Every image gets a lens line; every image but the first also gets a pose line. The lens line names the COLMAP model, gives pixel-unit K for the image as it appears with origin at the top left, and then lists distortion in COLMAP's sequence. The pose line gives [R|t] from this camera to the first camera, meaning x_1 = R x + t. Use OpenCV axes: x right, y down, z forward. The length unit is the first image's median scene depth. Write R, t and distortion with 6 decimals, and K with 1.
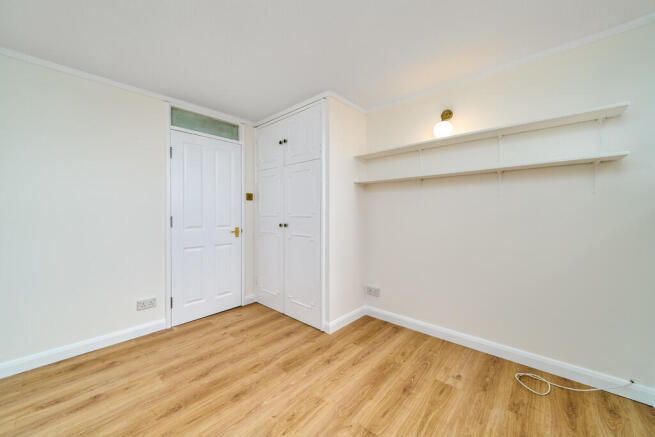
lens RADIAL K [[249.5, 0, 326.4], [0, 249.5, 216.6], [0, 0, 1]] dist [0.001824, 0.000015]
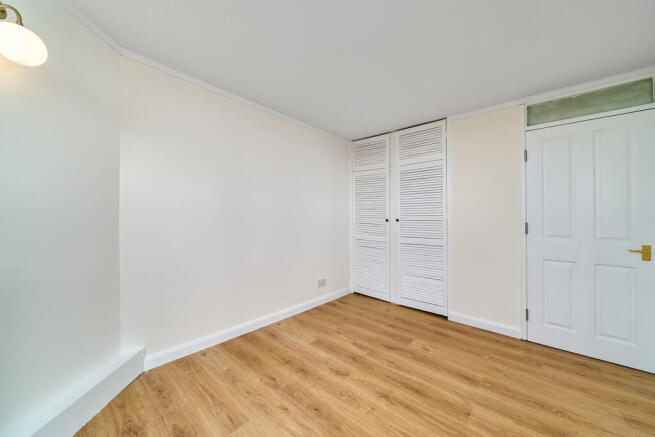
lens RADIAL K [[233.4, 0, 332.8], [0, 233.4, 218.9], [0, 0, 1]] dist [-0.009689, -0.000146]
pose [[0.014828, 0.006774, -0.999867, 0.725401], [-0.025737, 0.999648, 0.006391, -0.005746], [0.999559, 0.025638, 0.014998, 0.760095]]
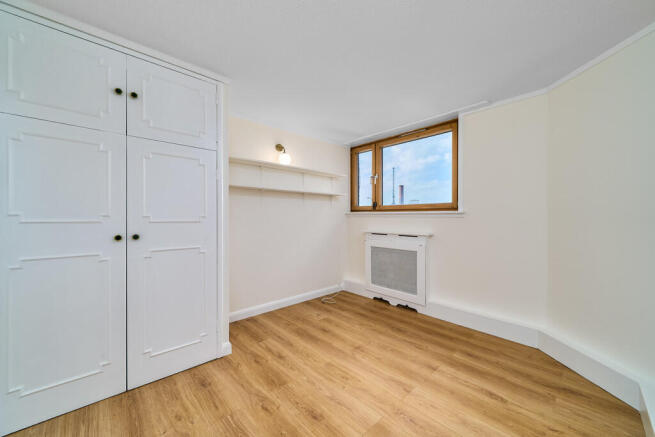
lens RADIAL K [[249.5, 0, 324.8], [0, 249.5, 219.1], [0, 0, 1]] dist [0.001824, 0.000015]
pose [[0.092080, 0.000774, 0.995751, -0.966099], [0.017418, 0.999845, -0.002388, 0.003961], [-0.995599, 0.017564, 0.092053, 0.669349]]
